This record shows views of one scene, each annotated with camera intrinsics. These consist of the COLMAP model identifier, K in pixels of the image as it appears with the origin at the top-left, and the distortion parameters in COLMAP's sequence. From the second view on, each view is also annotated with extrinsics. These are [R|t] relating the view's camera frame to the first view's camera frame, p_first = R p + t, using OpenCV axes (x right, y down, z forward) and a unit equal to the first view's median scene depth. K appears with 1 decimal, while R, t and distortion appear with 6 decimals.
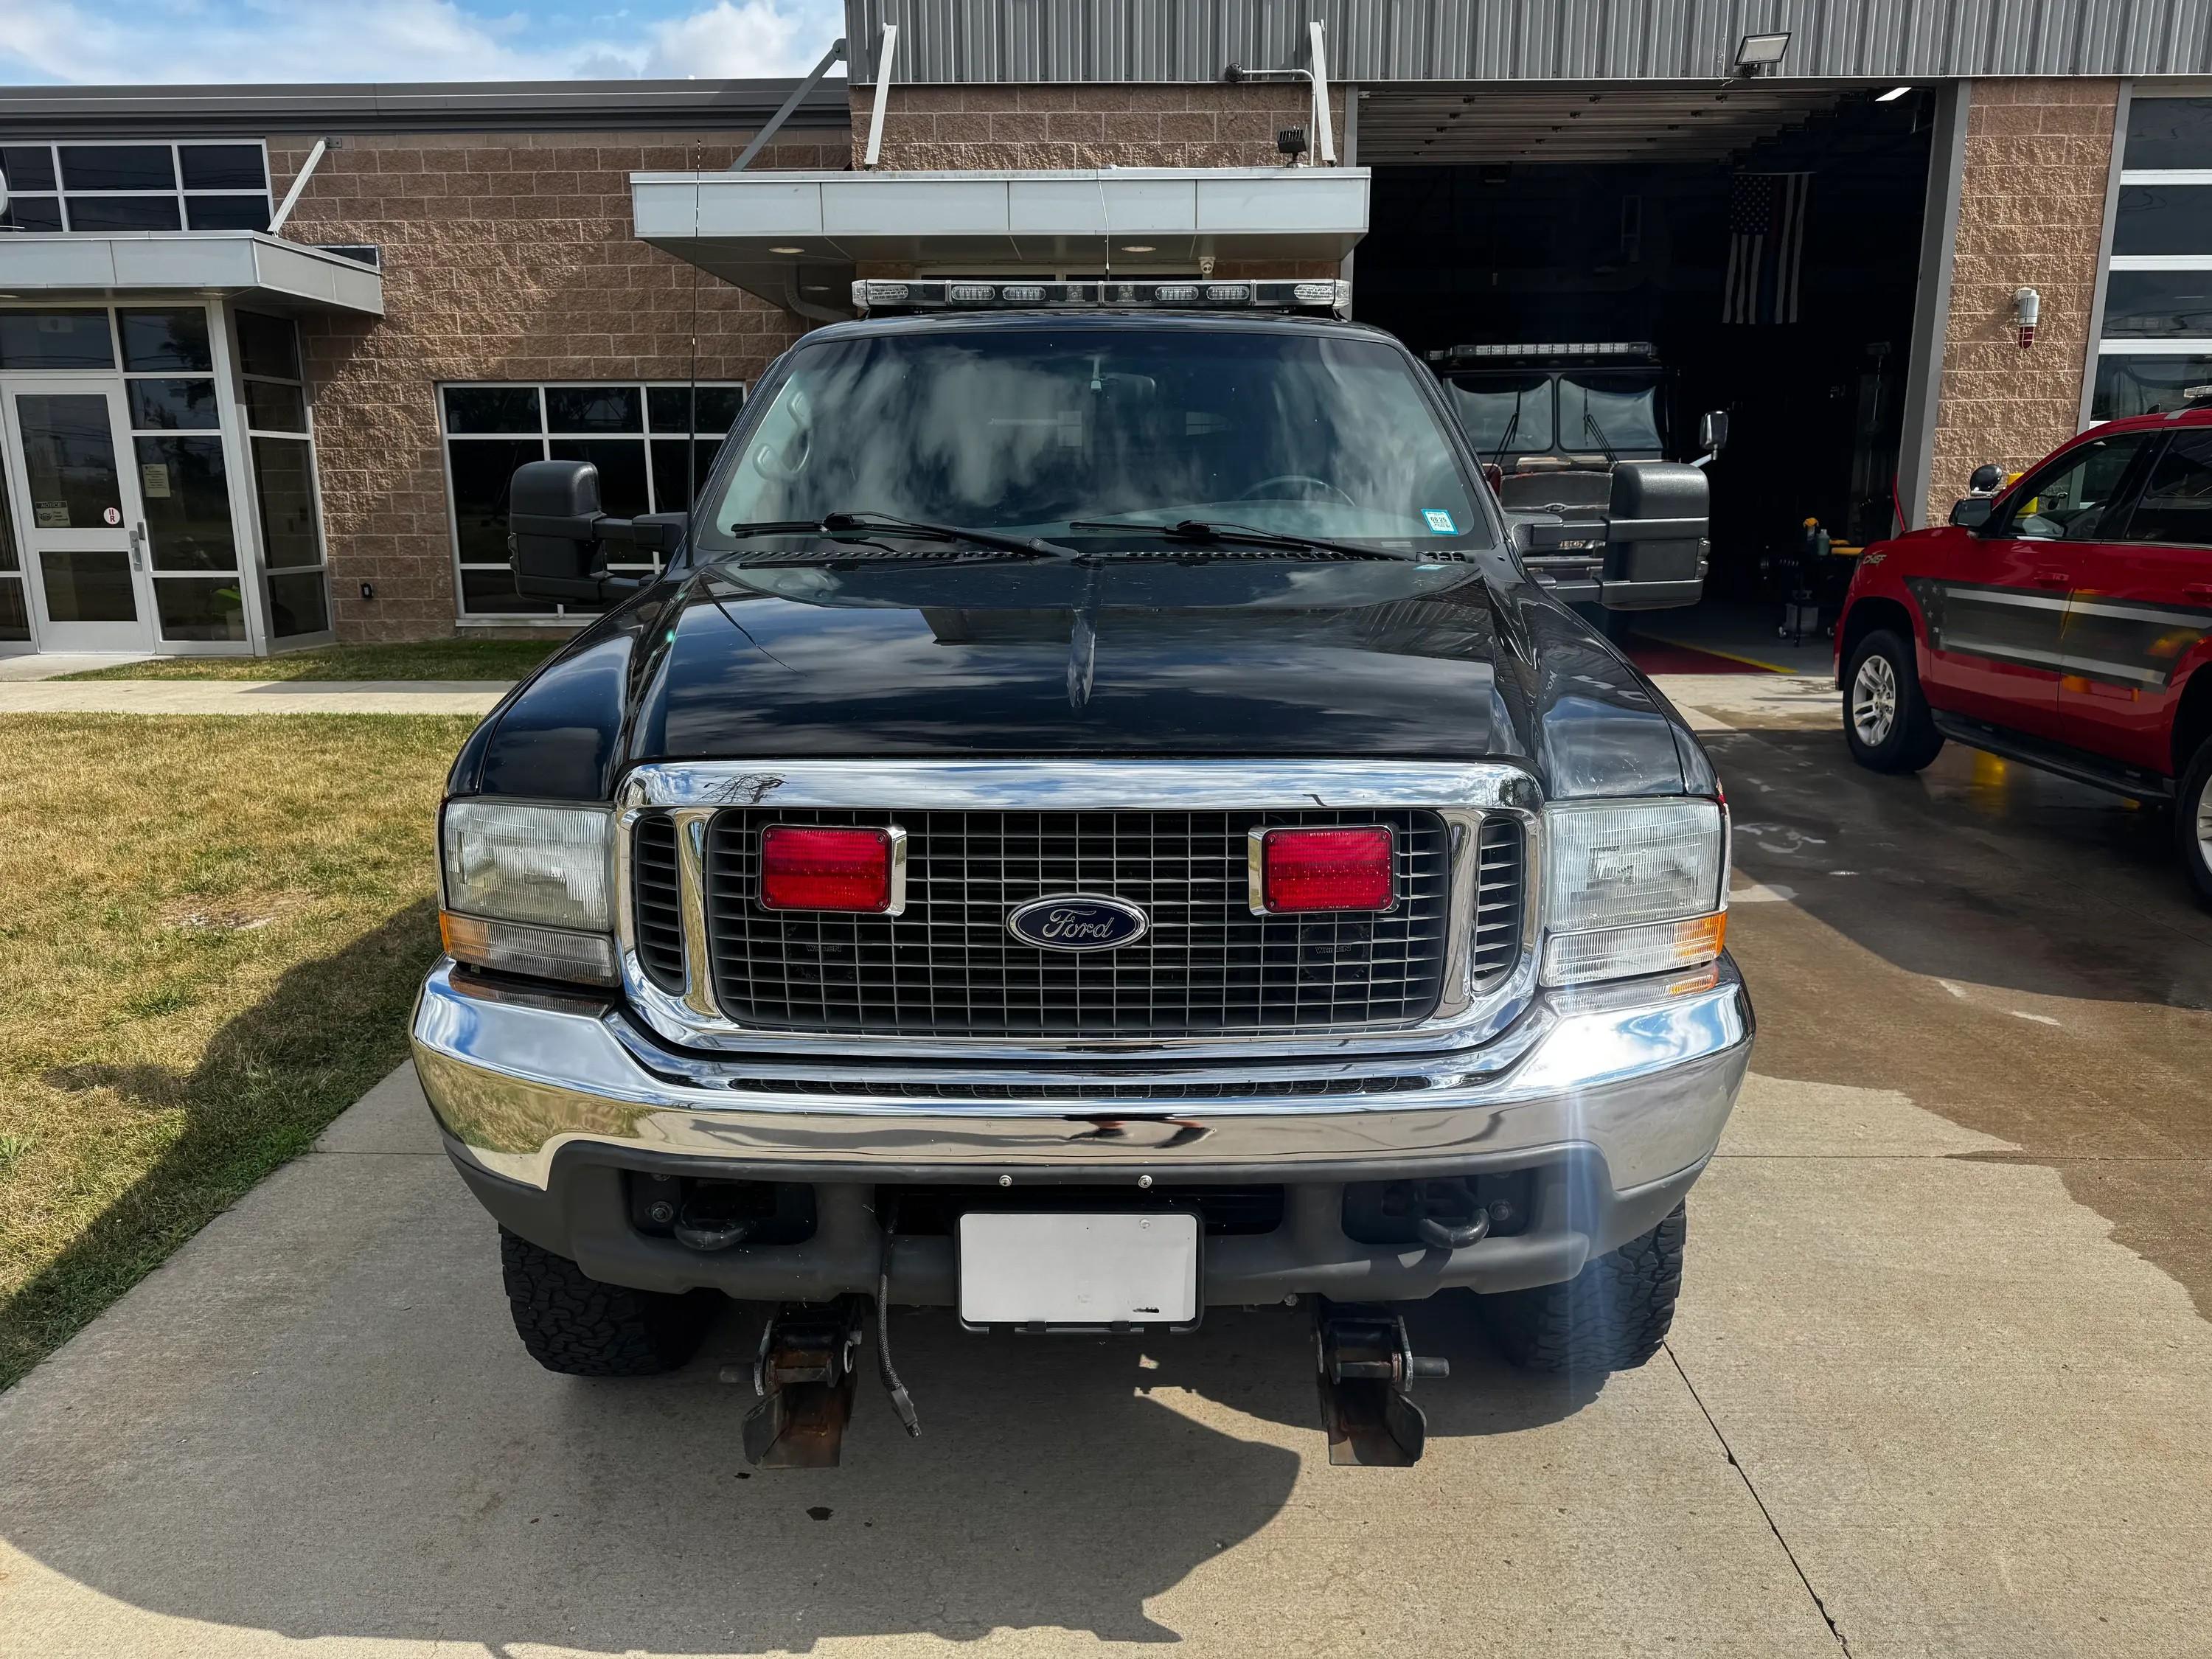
lens RADIAL K [[1587.3, 0, 1106.0], [0, 1587.3, 829.5], [0, 0, 1]] dist [0.016225, -0.016815]
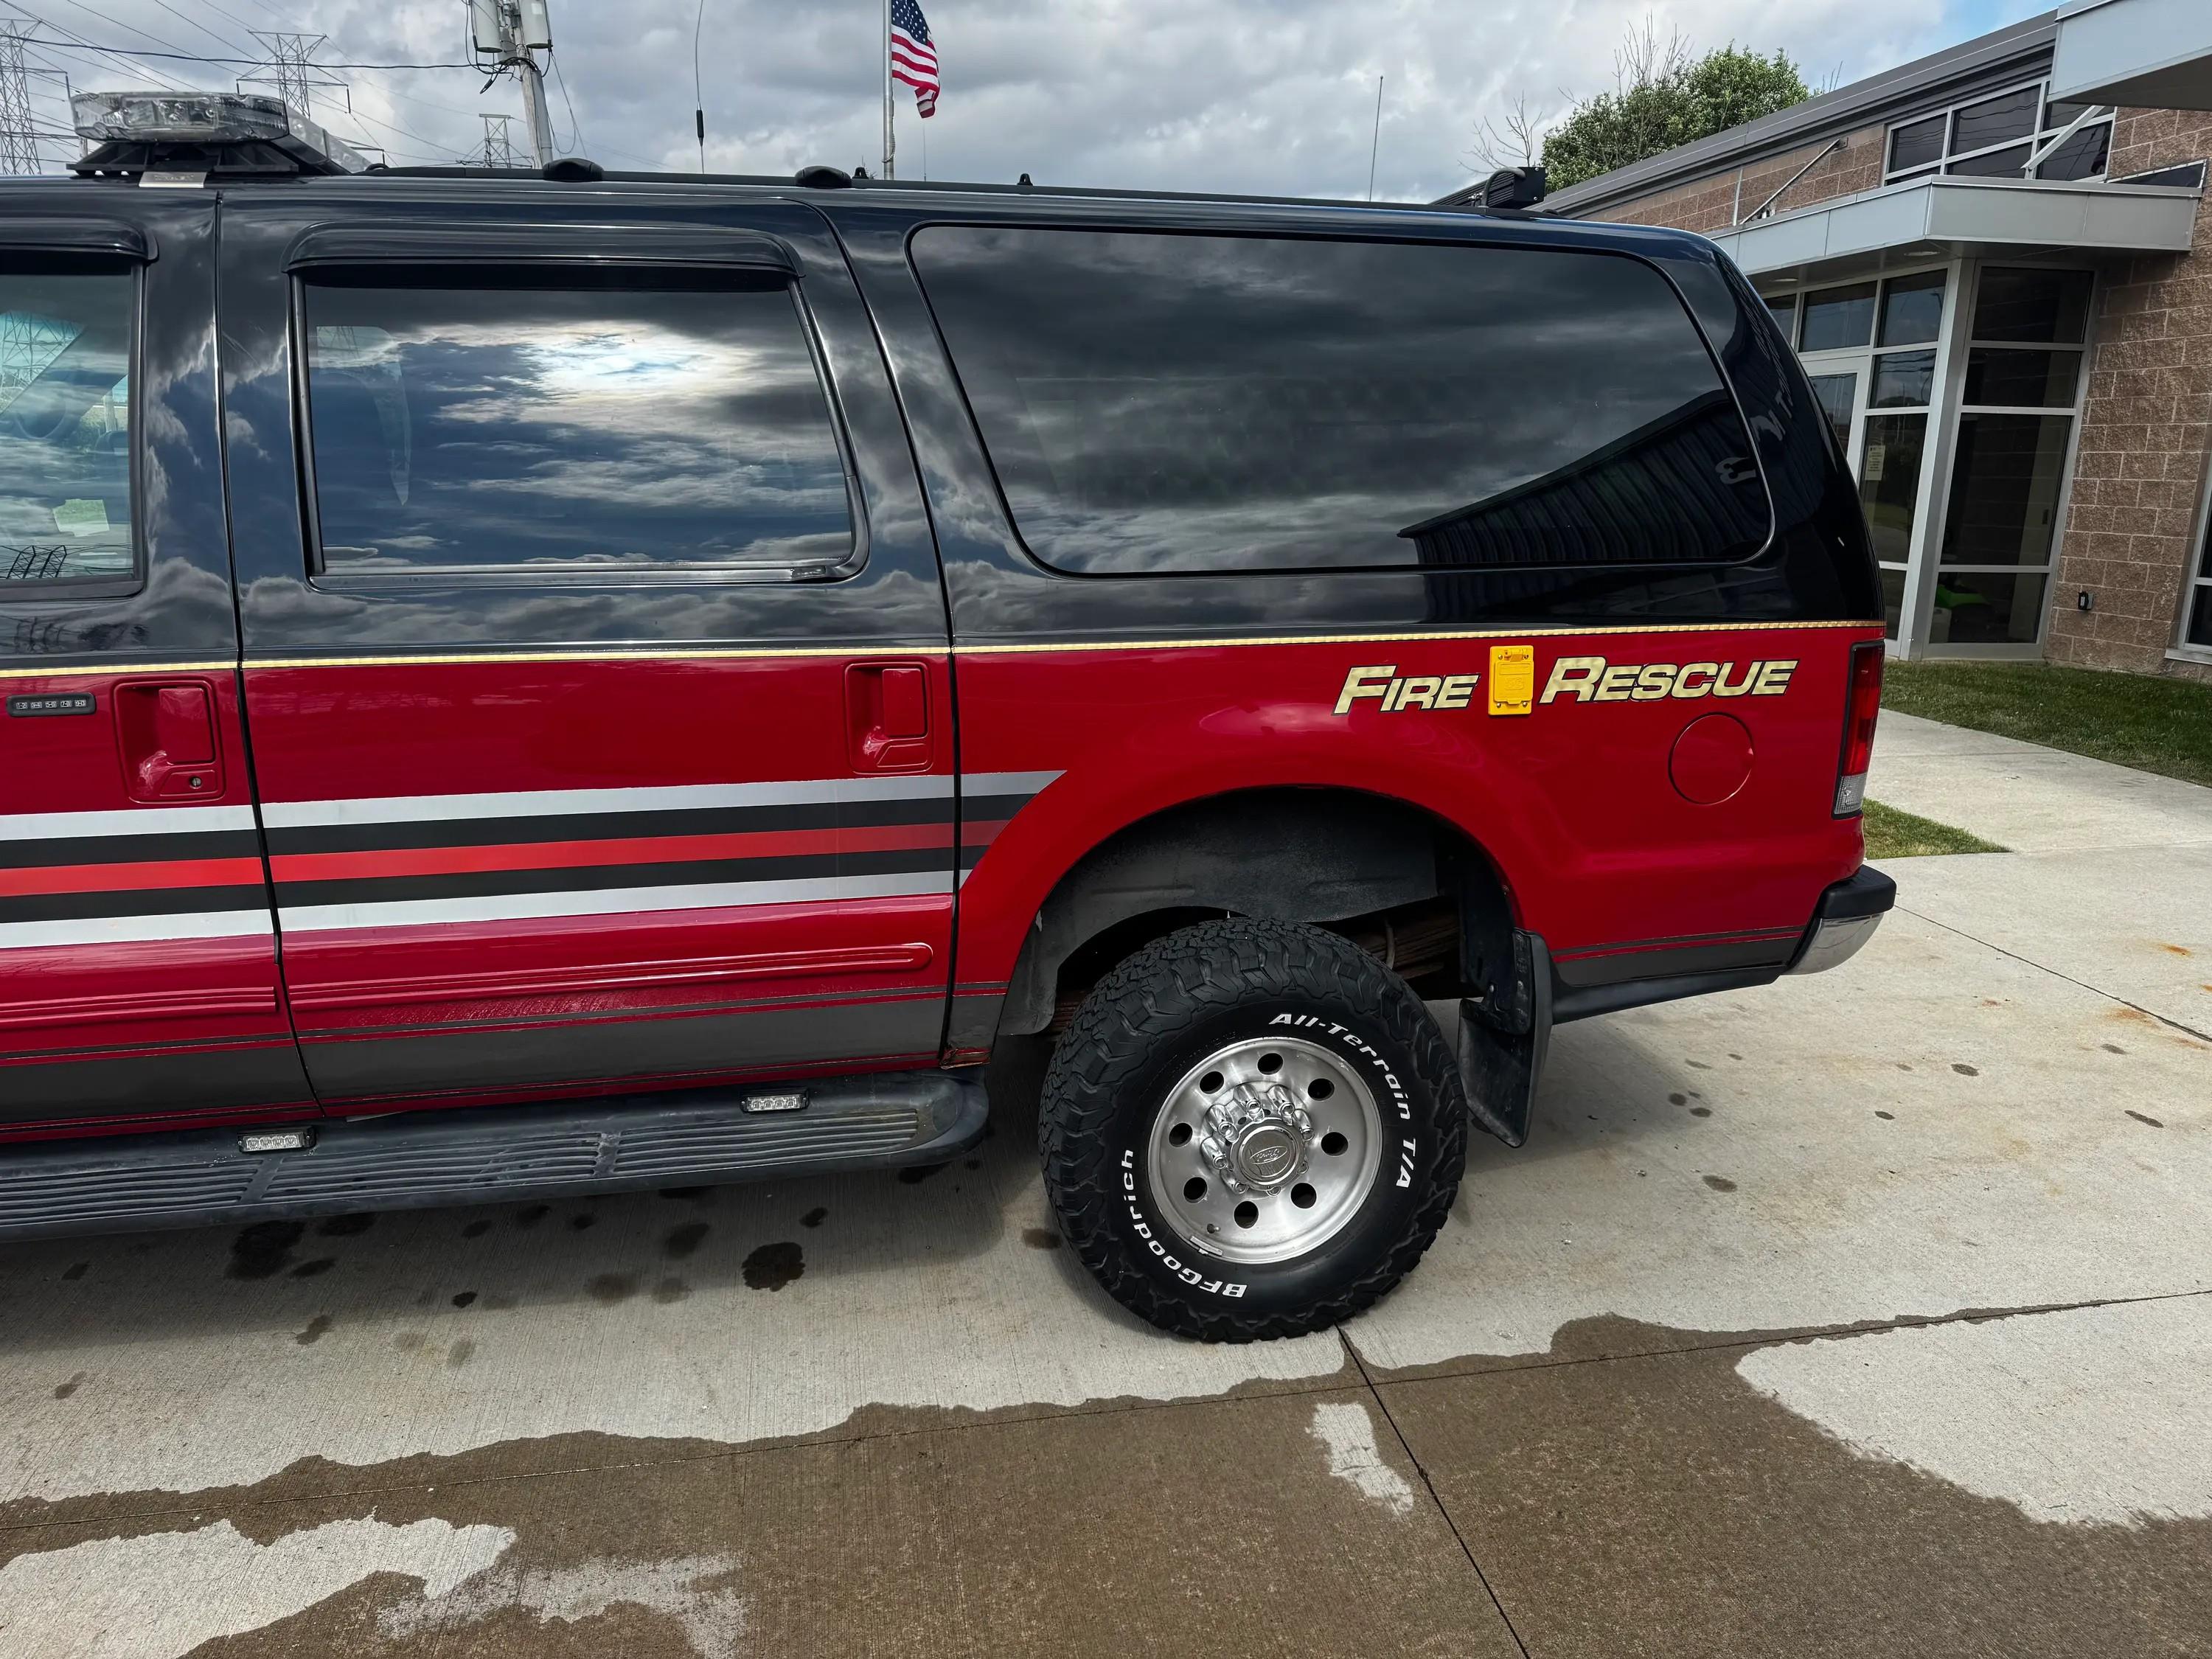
lens RADIAL K [[1575.1, 0, 1133.8], [0, 1575.1, 832.1], [0, 0, 1]] dist [0.066087, -0.066554]
pose [[0.172949, 0.229404, -0.957843, 0.954698], [-0.220726, 0.956790, 0.189297, -0.313275], [0.959879, 0.178682, 0.216111, 1.405470]]
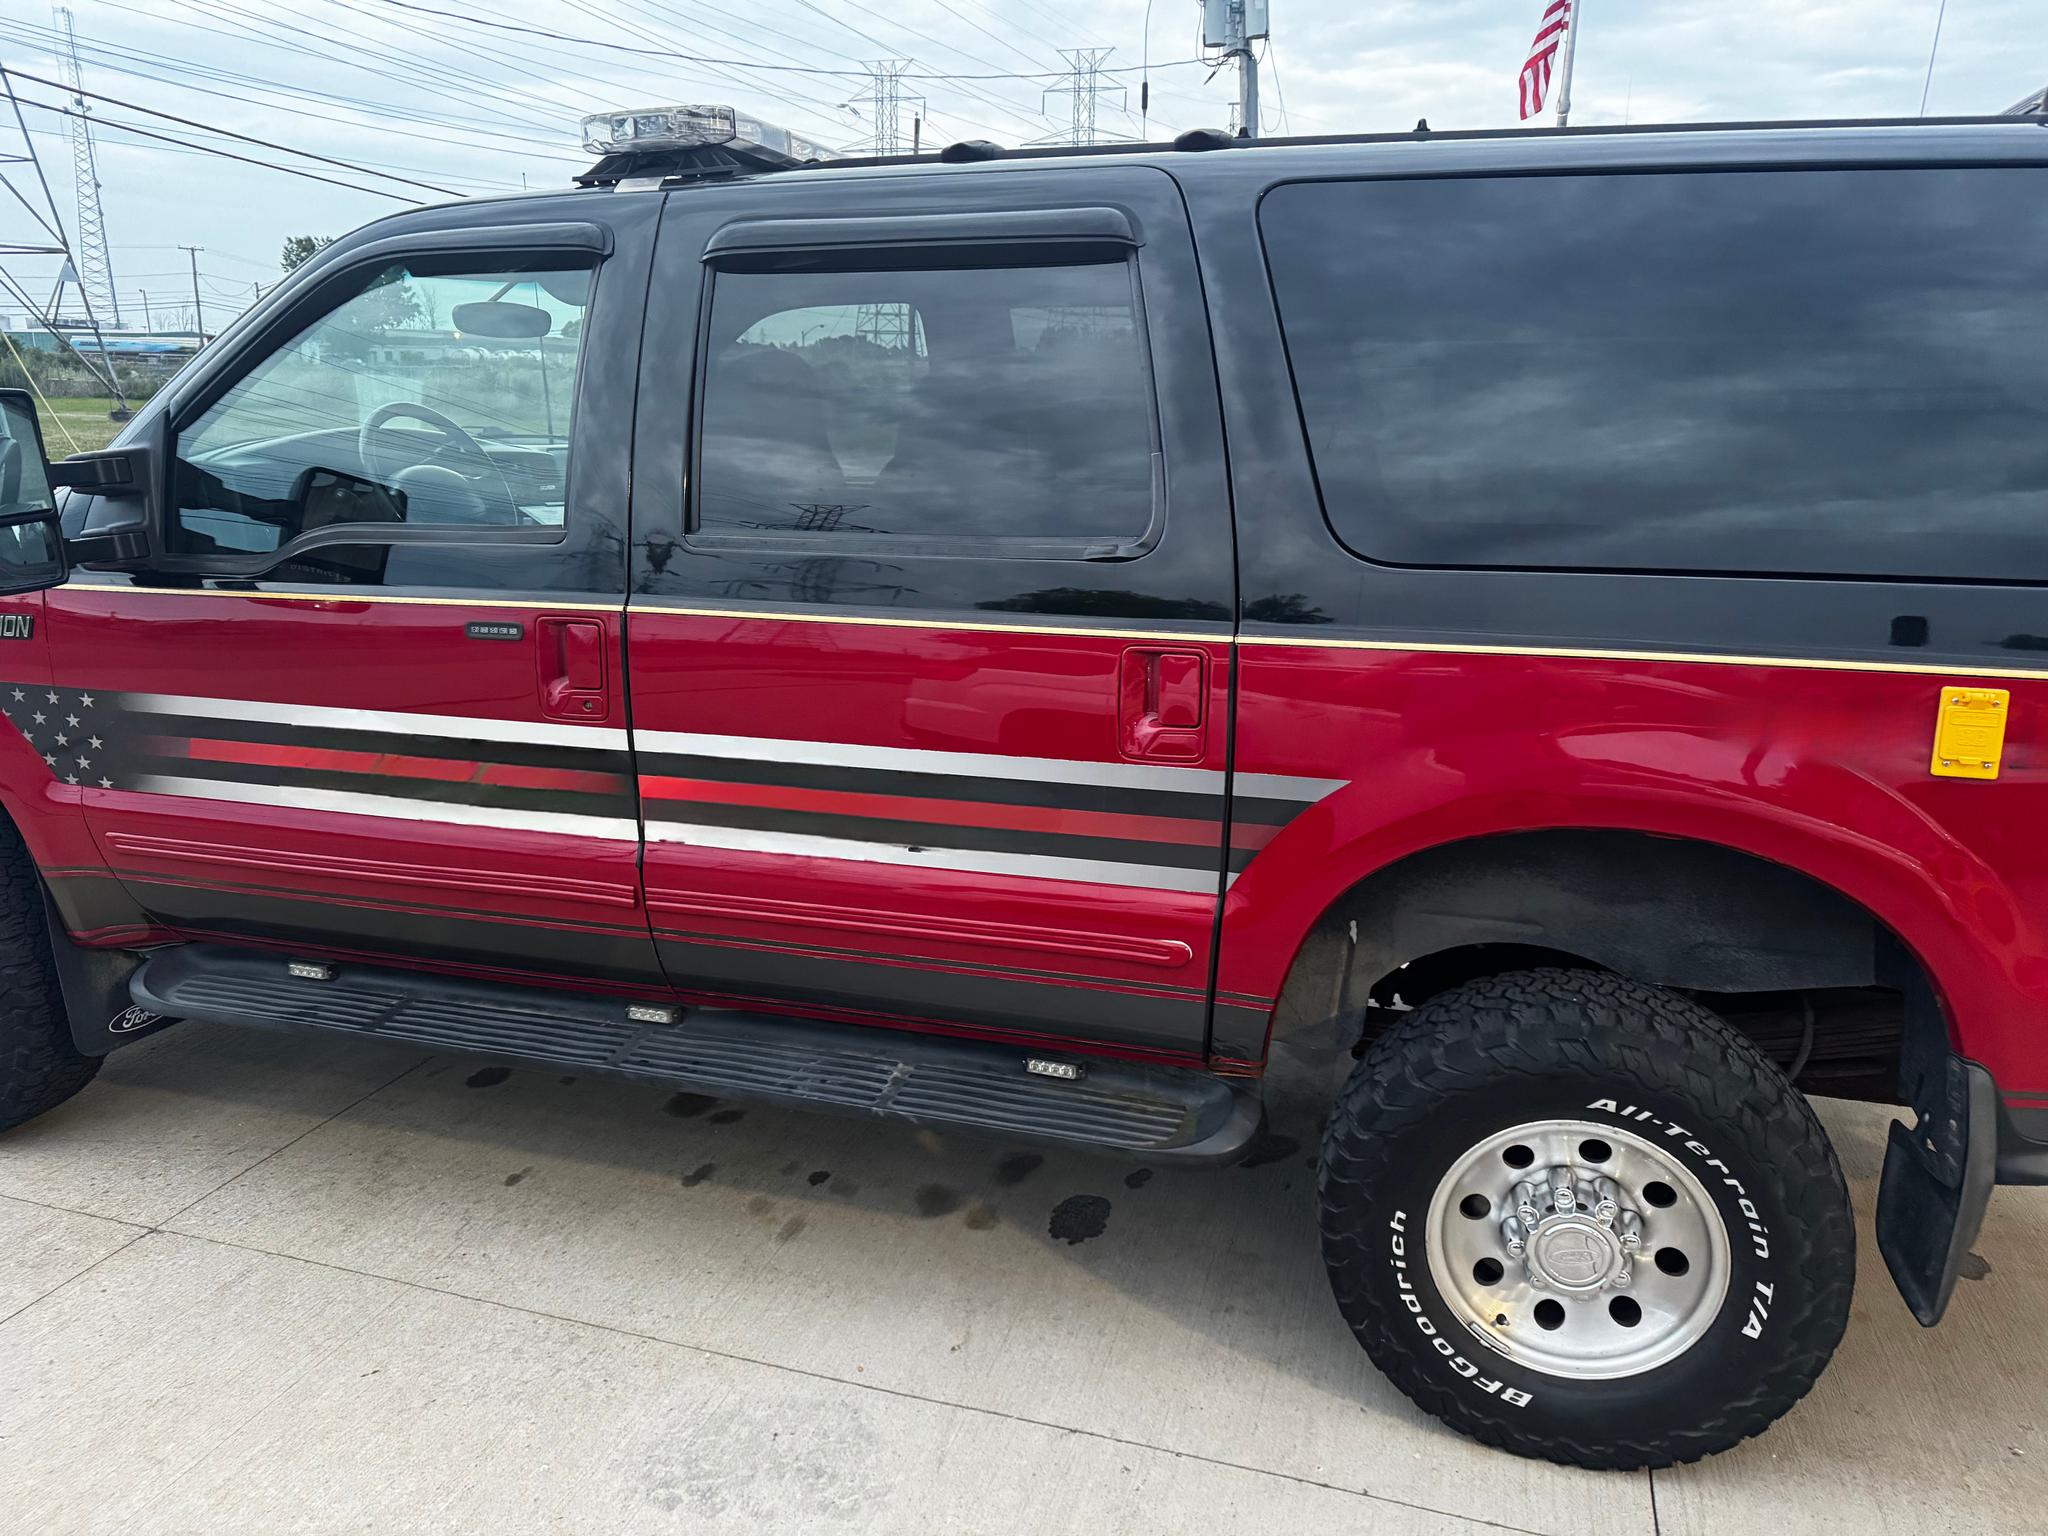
lens RADIAL K [[1459.2, 0, 1024.0], [0, 1459.2, 768.0], [0, 0, 1]] dist [0.116285, -0.216361]
pose [[-0.314477, 0.229321, -0.921149, 0.856316], [-0.216998, 0.927321, 0.304940, -0.353075], [0.924130, 0.295784, -0.241859, 1.535300]]
